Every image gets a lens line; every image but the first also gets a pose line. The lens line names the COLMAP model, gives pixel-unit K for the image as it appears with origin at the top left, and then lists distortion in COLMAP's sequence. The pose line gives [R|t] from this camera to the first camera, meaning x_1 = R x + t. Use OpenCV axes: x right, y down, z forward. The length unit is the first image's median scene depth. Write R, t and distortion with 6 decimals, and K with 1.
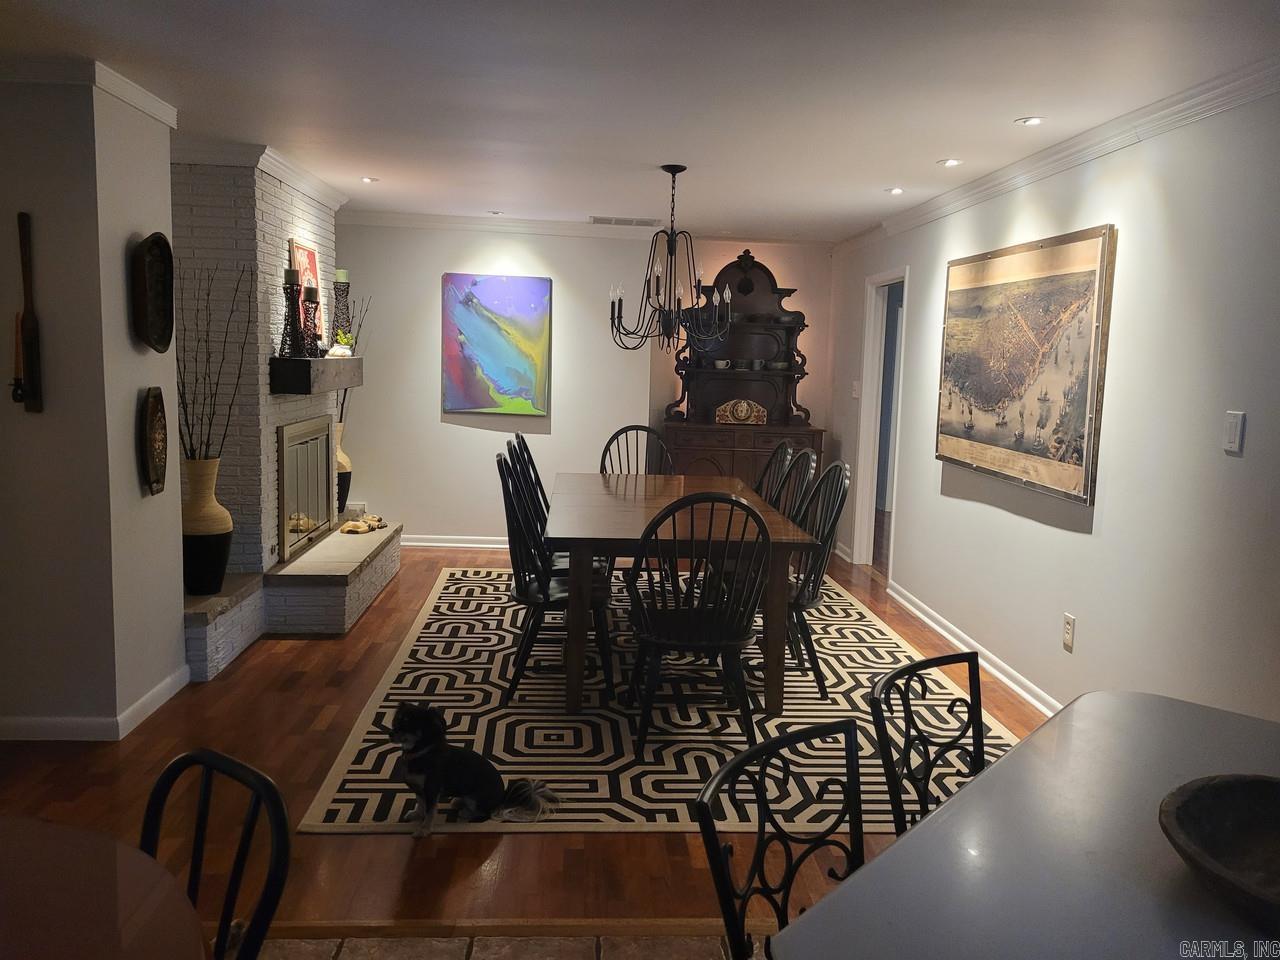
lens RADIAL K [[964.1, 0, 635.2], [0, 964.1, 477.2], [0, 0, 1]] dist [0.037966, -0.007804]
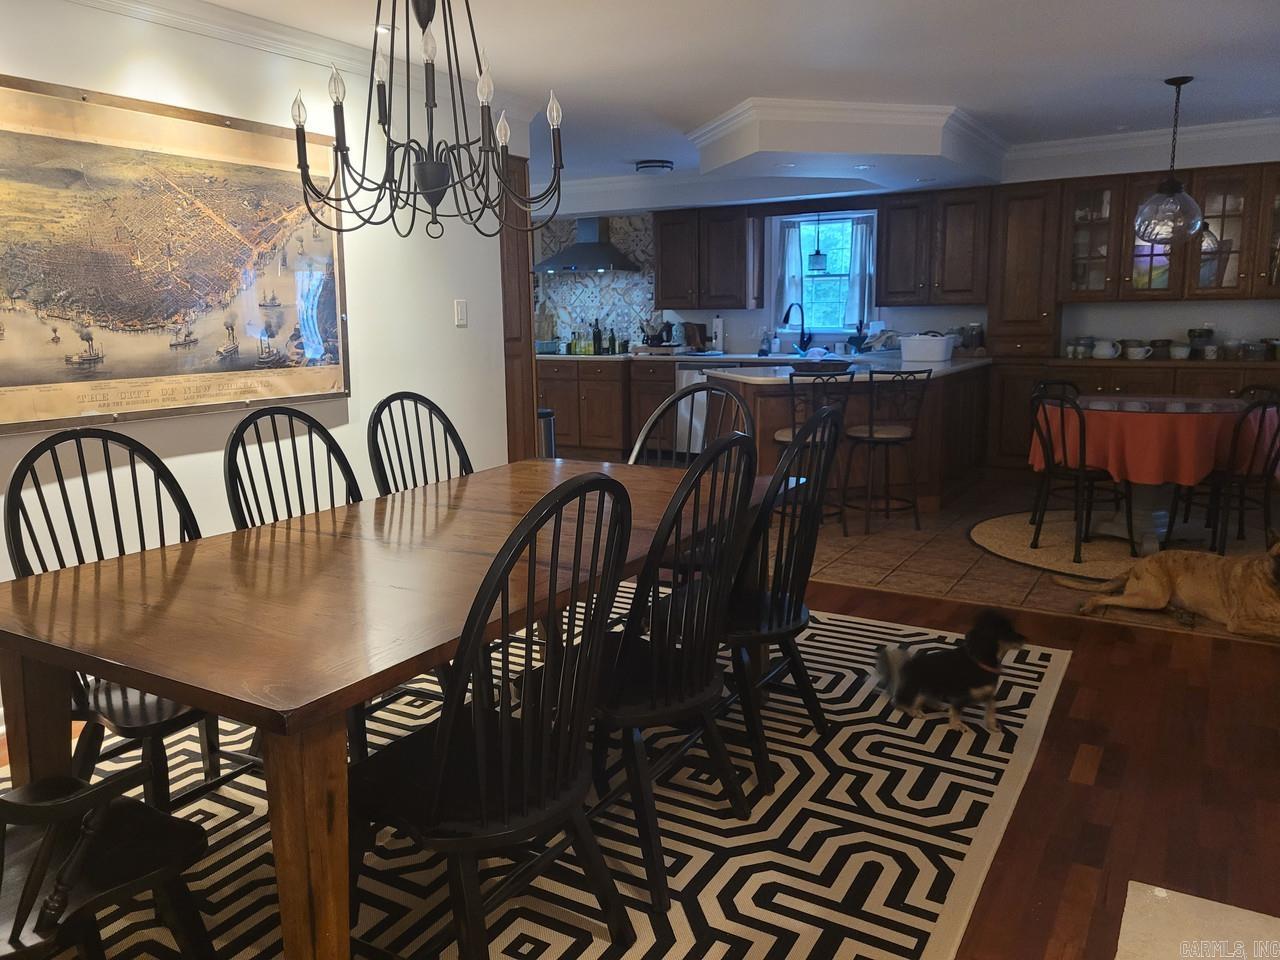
lens RADIAL K [[964.1, 0, 643.6], [0, 964.1, 469.9], [0, 0, 1]] dist [0.037966, -0.007804]
pose [[-0.831075, -0.108798, 0.545414, -0.344017], [0.063261, 0.955822, 0.287059, -0.152927], [-0.552550, 0.273071, -0.787477, 1.394606]]
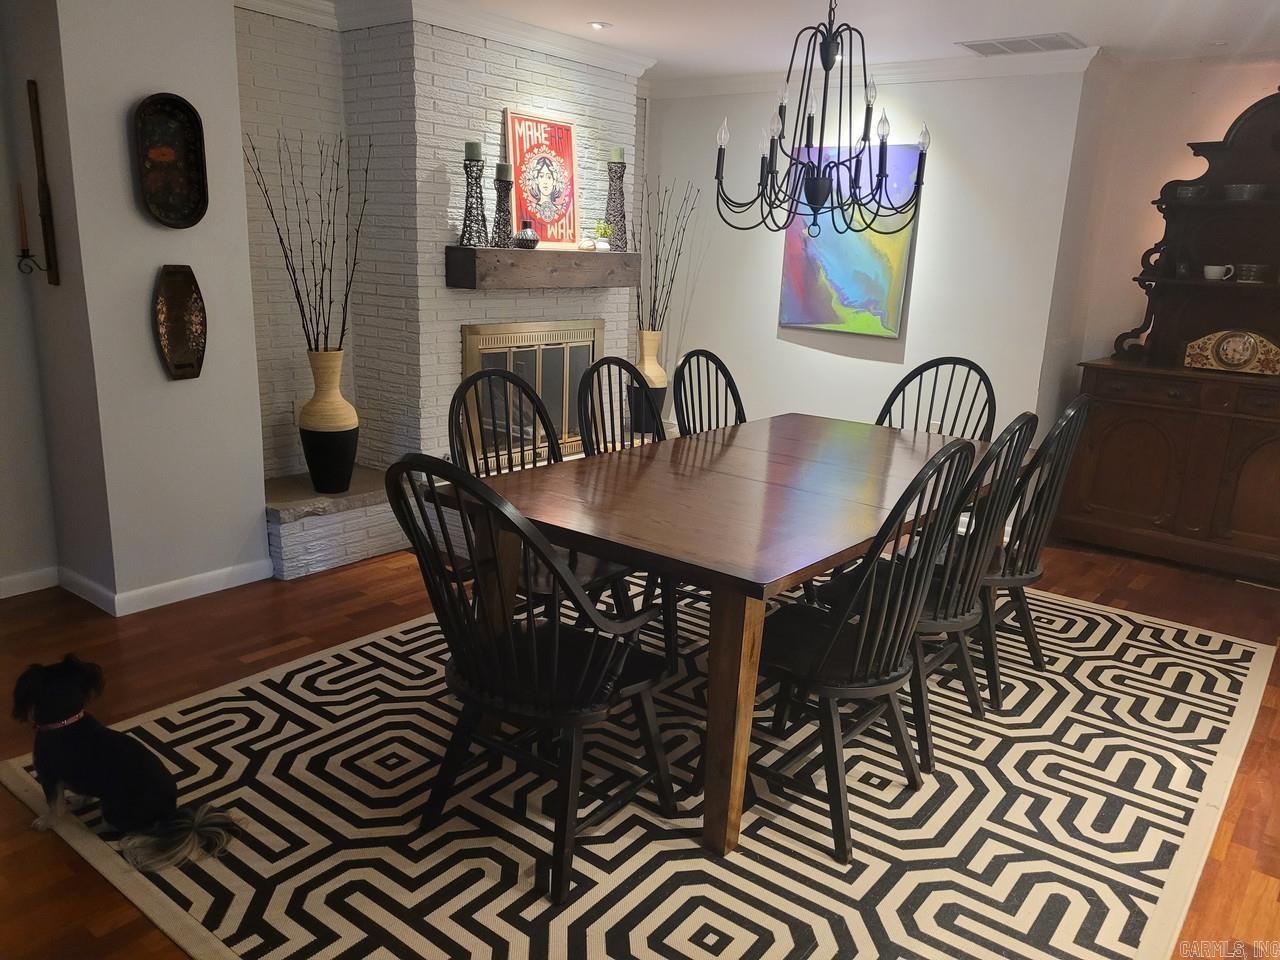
lens RADIAL K [[964.1, 0, 631.8], [0, 964.1, 490.4], [0, 0, 1]] dist [0.037966, -0.007804]
pose [[0.746194, 0.163374, -0.645371, 0.458753], [-0.103015, 0.986080, 0.130516, -0.043680], [0.657710, -0.030907, 0.752637, 0.540370]]
